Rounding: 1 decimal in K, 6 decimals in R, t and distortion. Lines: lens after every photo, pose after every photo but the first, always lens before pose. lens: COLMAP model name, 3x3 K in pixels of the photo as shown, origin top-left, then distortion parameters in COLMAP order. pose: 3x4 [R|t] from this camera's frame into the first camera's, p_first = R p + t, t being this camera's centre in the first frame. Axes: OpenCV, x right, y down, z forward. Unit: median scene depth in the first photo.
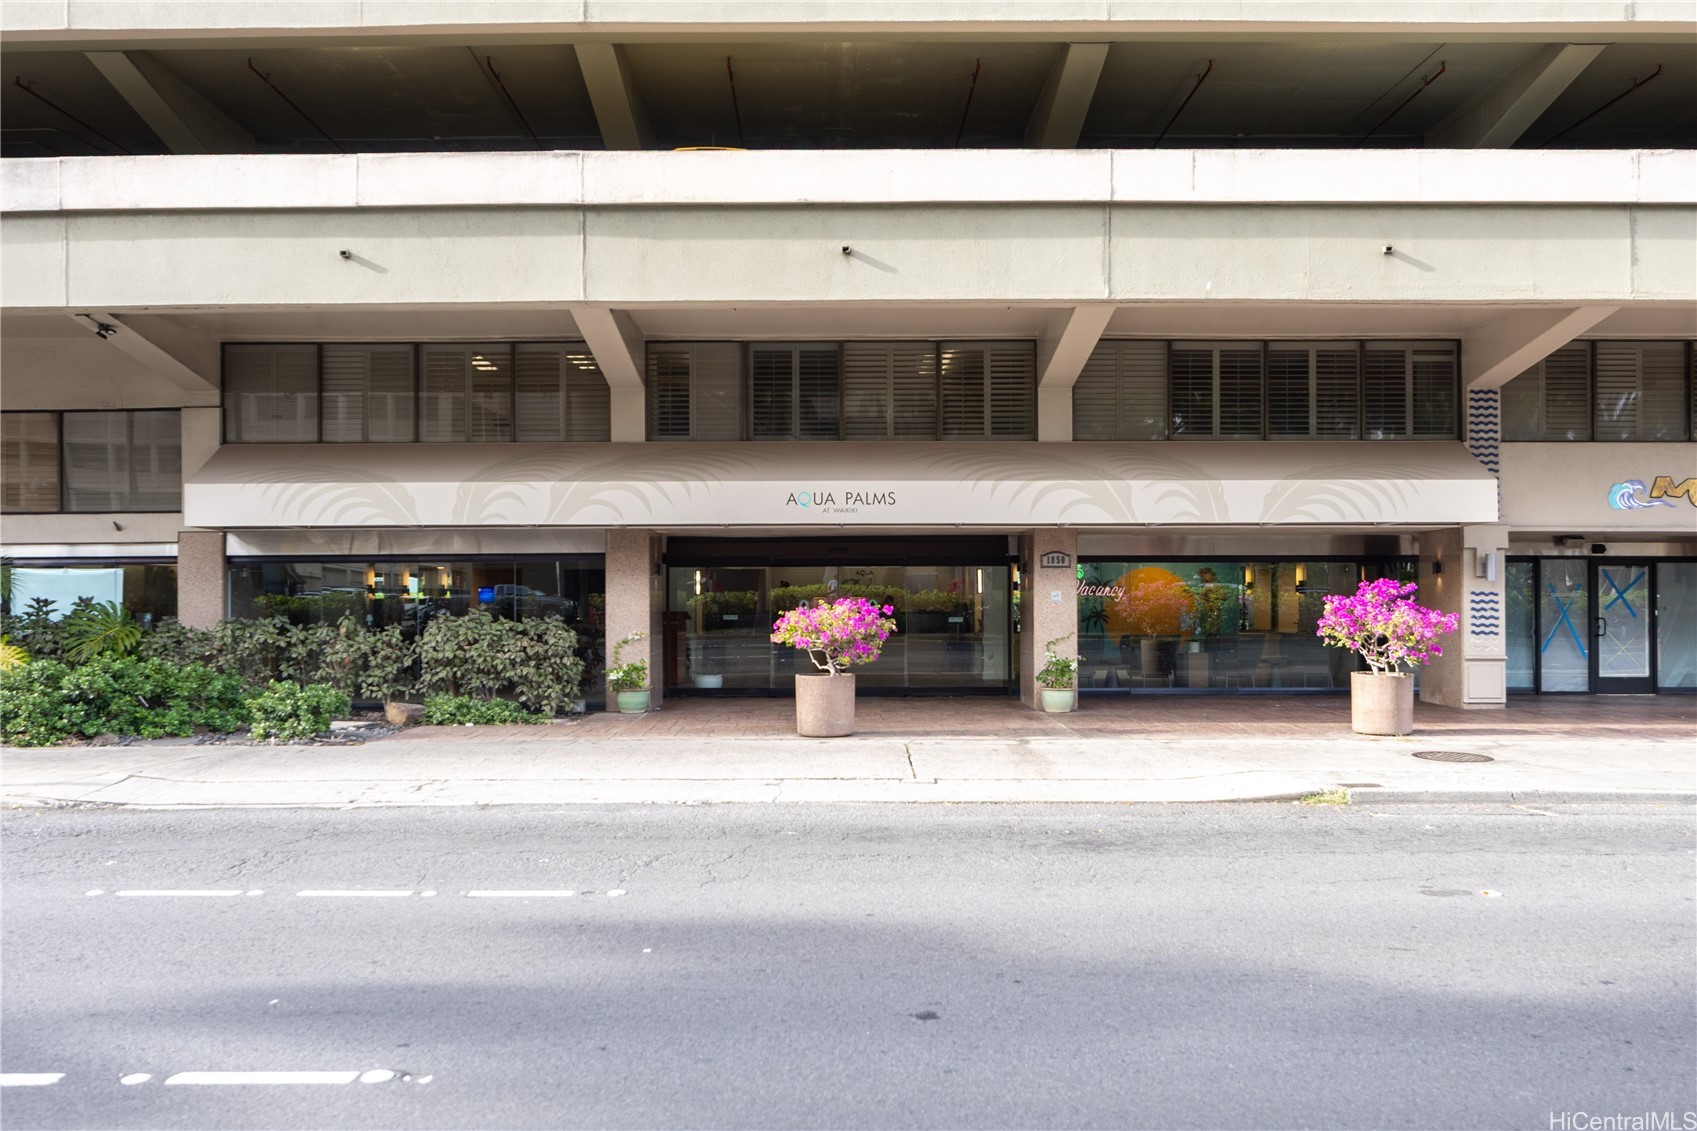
lens RADIAL K [[1248.2, 0, 848.5], [0, 1248.2, 565.5], [0, 0, 1]] dist [0.001074, 0.000101]
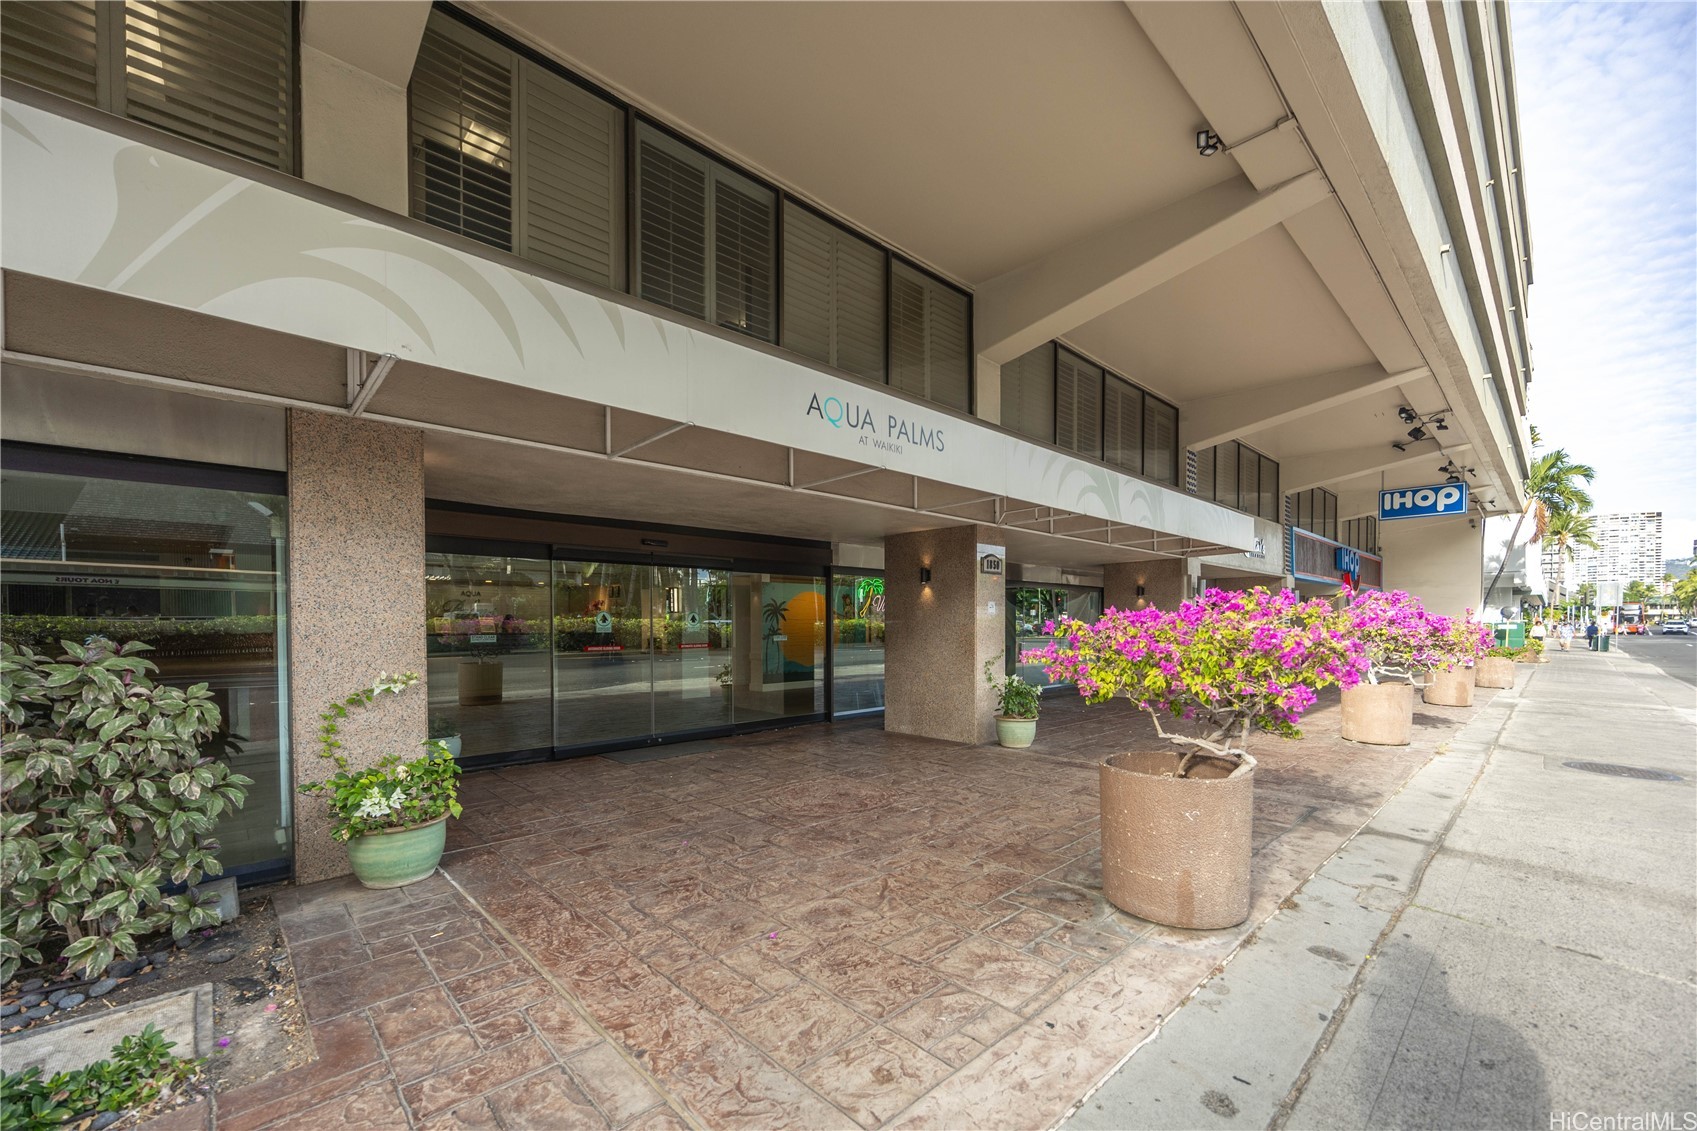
lens RADIAL K [[657.0, 0, 850.9], [0, 657.0, 630.1], [0, 0, 1]] dist [-0.000737, -0.000176]
pose [[0.735187, -0.004786, 0.677847, -0.212952], [-0.014957, 0.999617, 0.023279, 0.032207], [-0.677699, -0.027253, 0.734834, 0.765835]]
